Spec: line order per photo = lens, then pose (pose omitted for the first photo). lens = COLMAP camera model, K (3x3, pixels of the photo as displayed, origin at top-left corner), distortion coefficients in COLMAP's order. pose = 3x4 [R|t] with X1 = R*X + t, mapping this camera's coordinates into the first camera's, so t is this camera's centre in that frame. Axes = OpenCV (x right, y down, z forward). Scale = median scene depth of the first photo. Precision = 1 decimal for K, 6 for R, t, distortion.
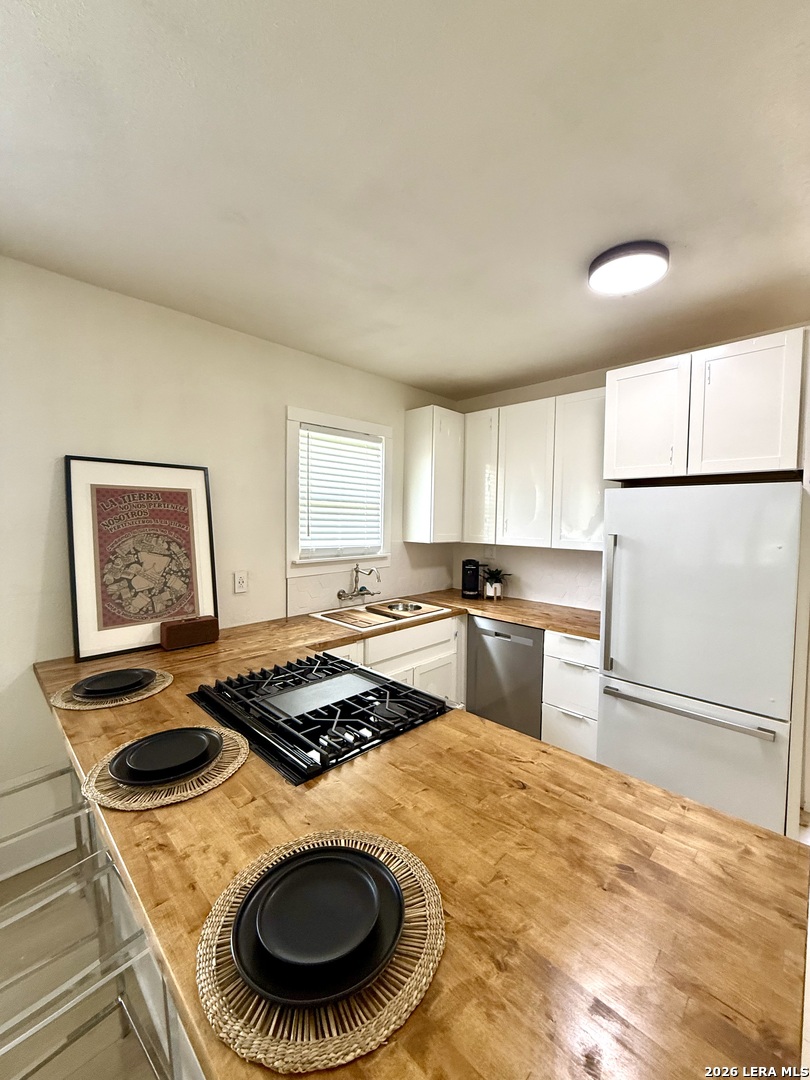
lens RADIAL K [[429.5, 0, 405.6], [0, 429.5, 536.0], [0, 0, 1]] dist [-0.000932, -0.000076]
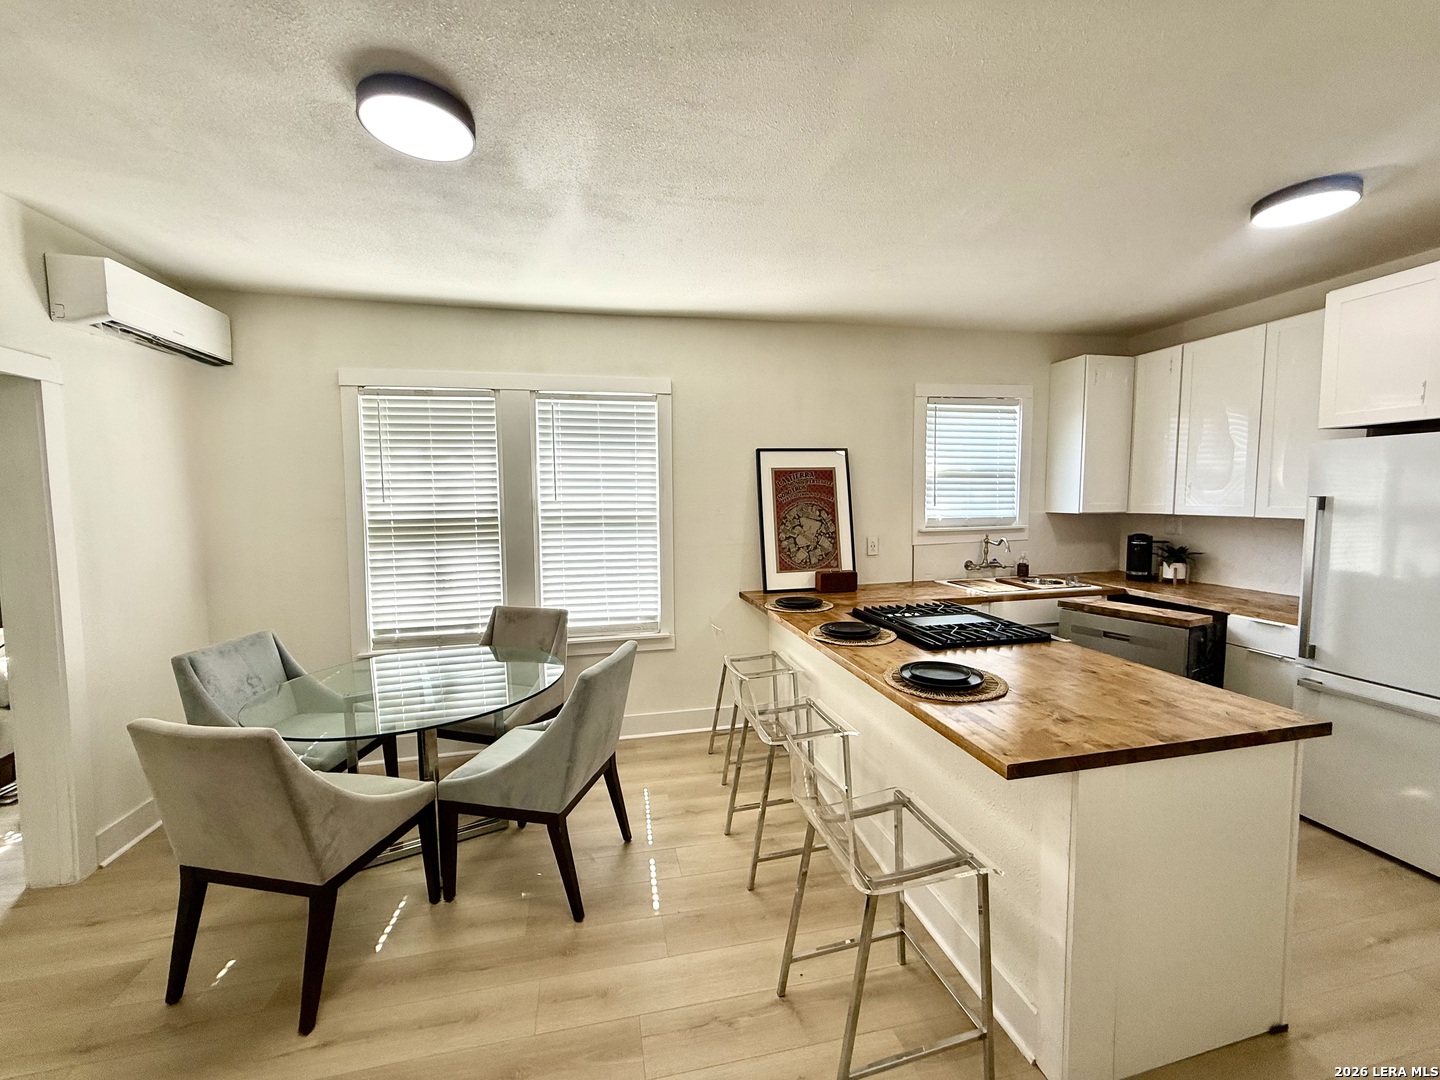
lens RADIAL K [[572.7, 0, 715.6], [0, 572.7, 536.6], [0, 0, 1]] dist [-0.000932, -0.000076]
pose [[0.833299, 0.016110, -0.552588, 0.104211], [0.002174, 0.999472, 0.032417, 0.029931], [0.552818, -0.028214, 0.832824, -0.474844]]
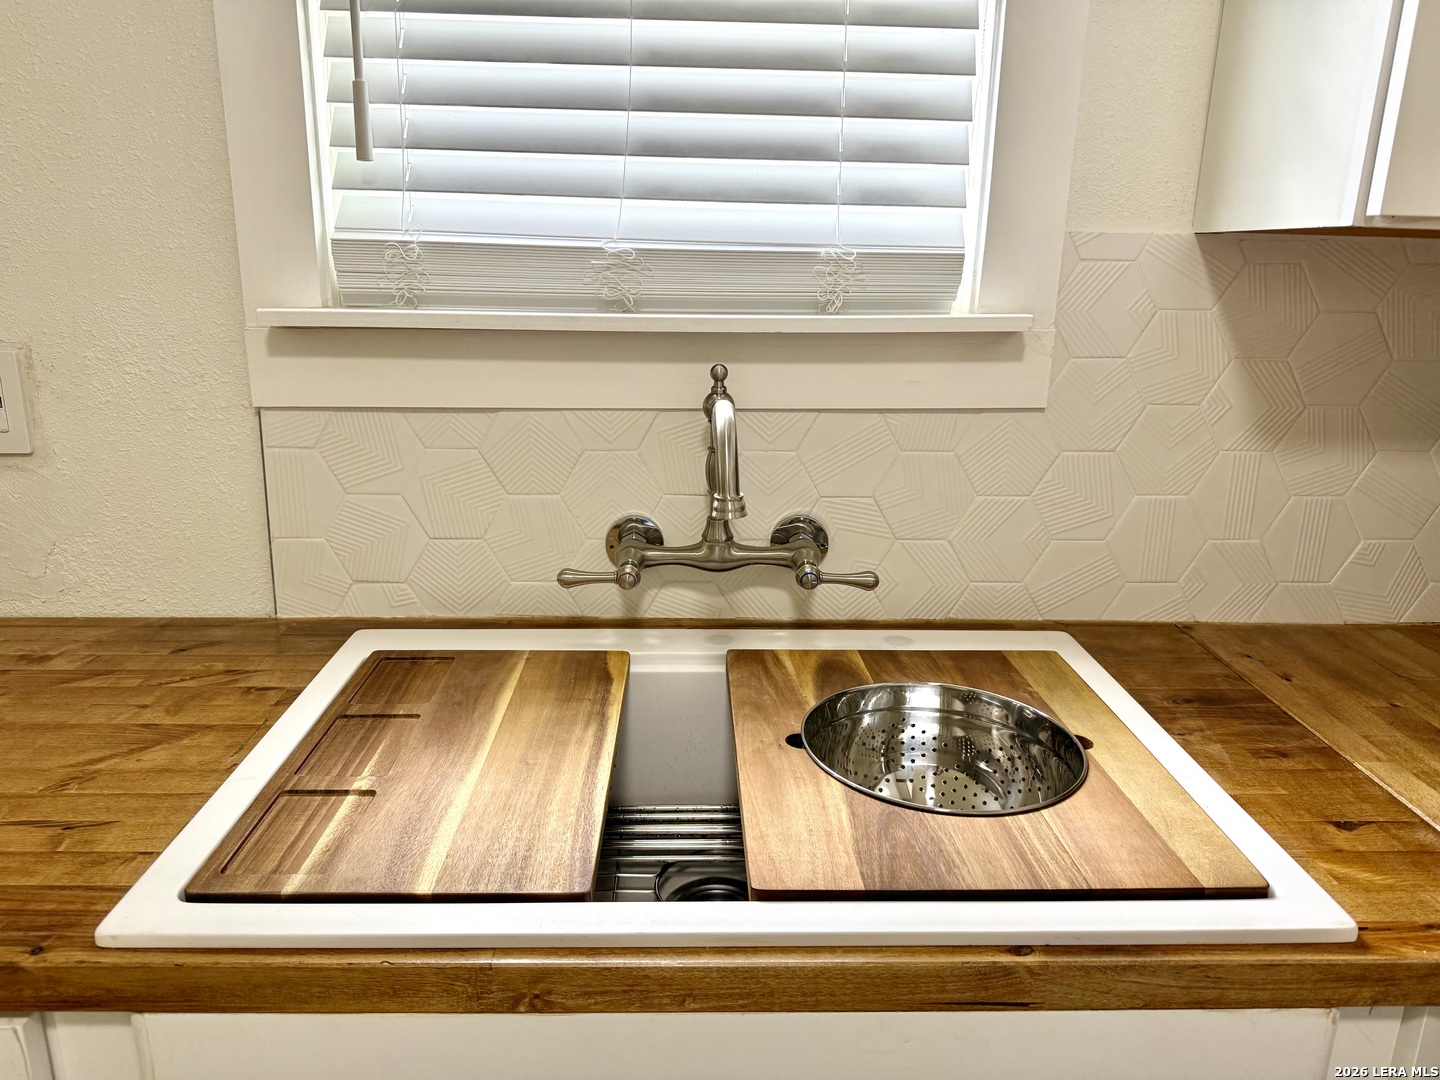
lens RADIAL K [[994.7, 0, 720.0], [0, 994.7, 540.0], [0, 0, 1]] dist [0.161361, -0.289076]
pose [[0.717545, 0.181420, -0.672469, 0.153130], [-0.025424, 0.971661, 0.235008, 0.047325], [0.696047, -0.151532, 0.701823, 0.855083]]
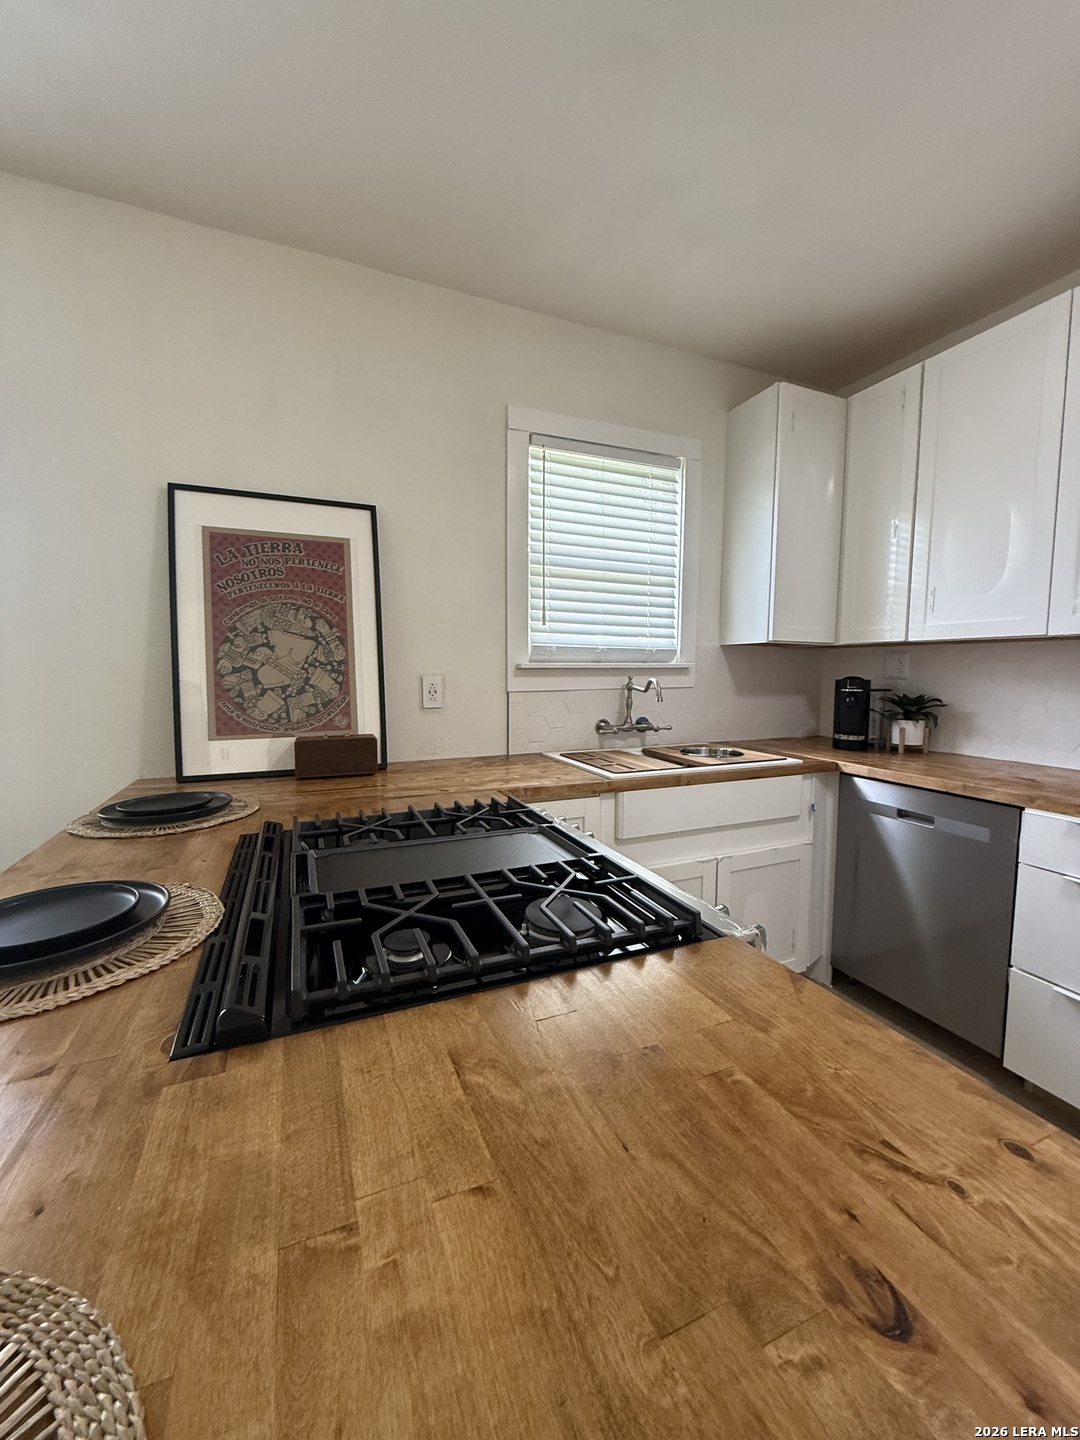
lens RADIAL K [[572.7, 0, 540.8], [0, 572.7, 714.7], [0, 0, 1]] dist [-0.000932, -0.000076]
pose [[0.926009, 0.020258, -0.376958, 0.081266], [-0.007492, 0.999349, 0.035303, 0.104433], [0.377427, -0.029867, 0.925557, 0.261420]]
